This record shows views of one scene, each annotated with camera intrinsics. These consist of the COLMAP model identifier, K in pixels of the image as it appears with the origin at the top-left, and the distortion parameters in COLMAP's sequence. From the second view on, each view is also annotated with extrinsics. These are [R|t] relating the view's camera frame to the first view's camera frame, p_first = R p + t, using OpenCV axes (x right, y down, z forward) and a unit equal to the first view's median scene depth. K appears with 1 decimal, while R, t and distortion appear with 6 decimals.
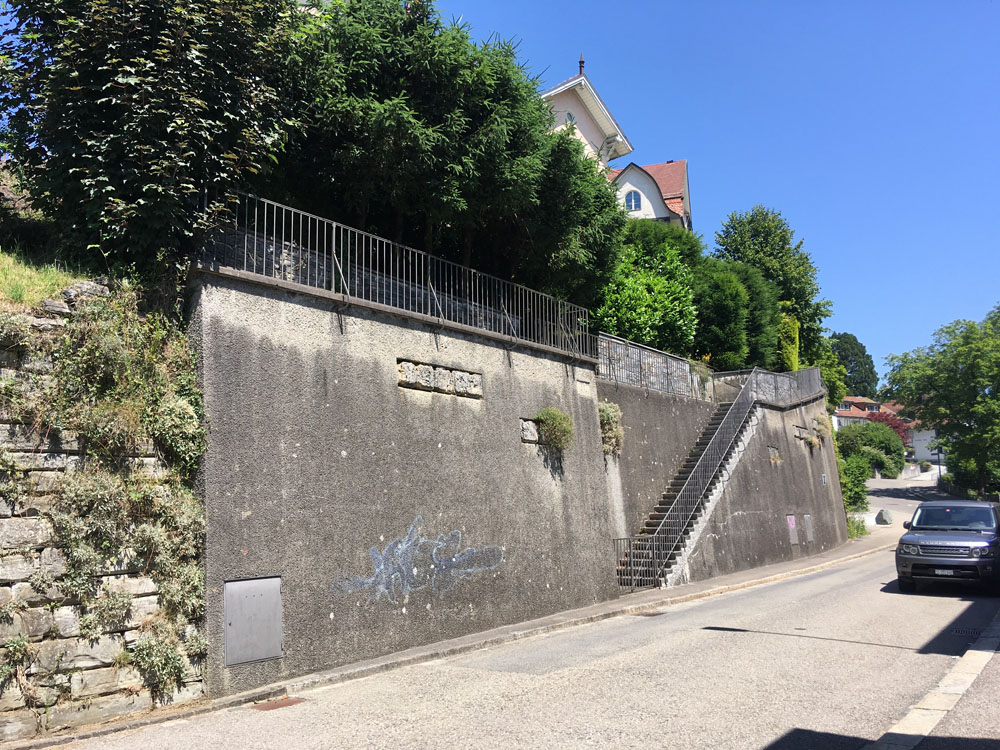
lens RADIAL K [[829.1, 0, 497.6], [0, 829.1, 374.2], [0, 0, 1]] dist [0.121748, -0.185581]
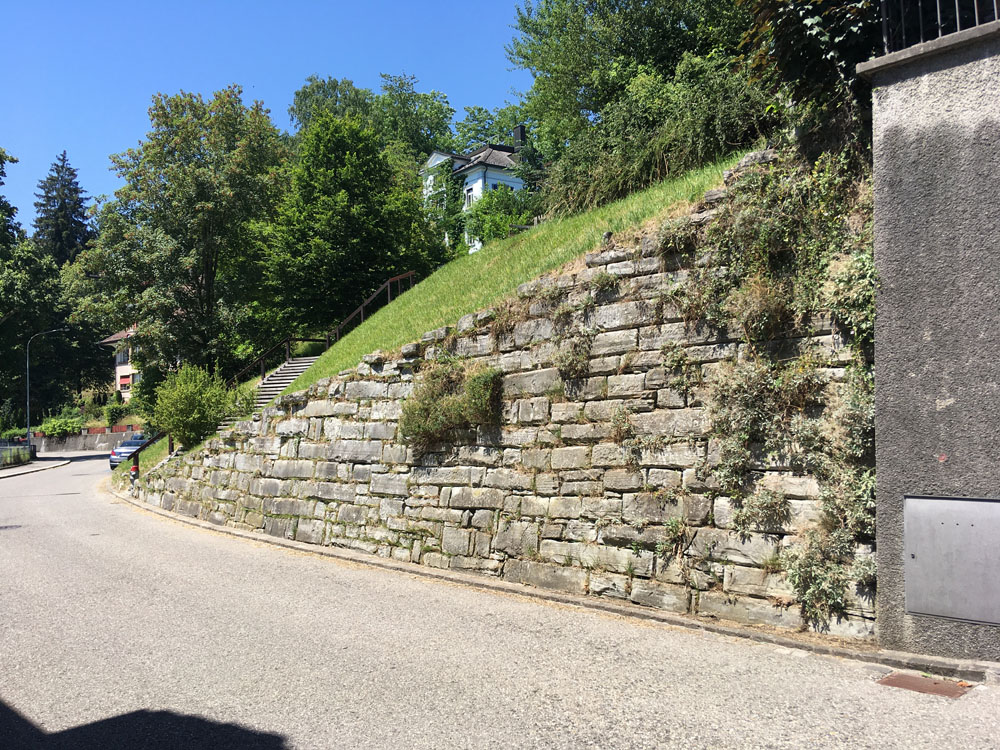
lens RADIAL K [[829.1, 0, 497.6], [0, 829.1, 374.2], [0, 0, 1]] dist [0.121748, -0.185581]
pose [[-0.112709, -0.028839, -0.993209, 0.478530], [0.187113, 0.981079, -0.049721, 0.128857], [0.975851, -0.191447, -0.105180, 0.844593]]
